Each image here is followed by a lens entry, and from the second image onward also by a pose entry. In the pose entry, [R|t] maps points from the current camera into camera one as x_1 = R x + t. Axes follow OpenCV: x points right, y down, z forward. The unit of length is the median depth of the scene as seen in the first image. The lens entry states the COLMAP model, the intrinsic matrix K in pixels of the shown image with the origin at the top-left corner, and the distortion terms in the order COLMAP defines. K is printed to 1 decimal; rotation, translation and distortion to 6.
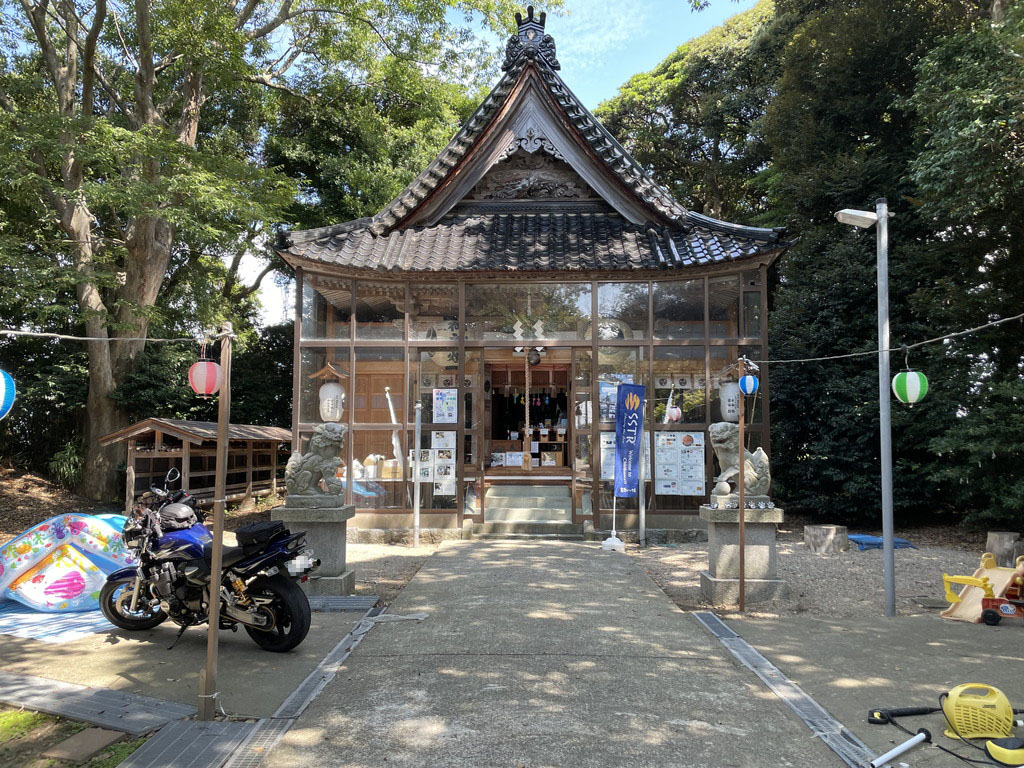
lens RADIAL K [[771.5, 0, 512.0], [0, 771.5, 384.0], [0, 0, 1]] dist [0.008772, -0.001340]
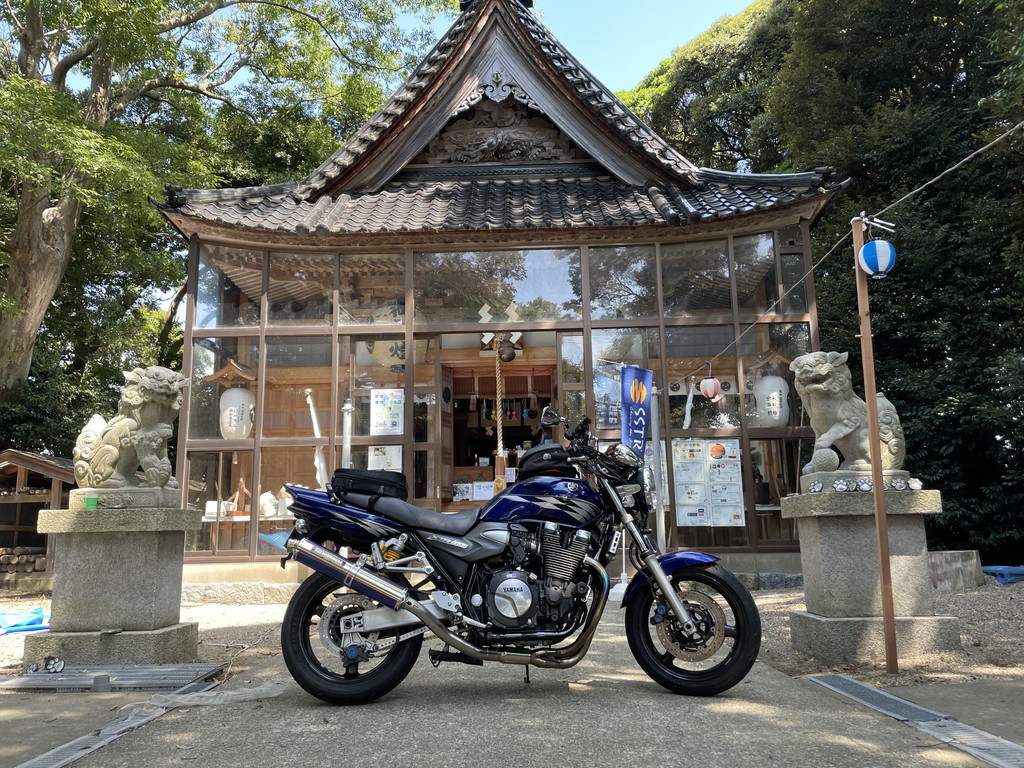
lens RADIAL K [[786.9, 0, 502.4], [0, 786.9, 380.9], [0, 0, 1]] dist [0.004001, -0.003241]
pose [[0.999737, -0.017927, 0.014289, 0.012297], [0.019359, 0.994033, -0.107349, 0.074793], [-0.012279, 0.107597, 0.994119, 0.225419]]
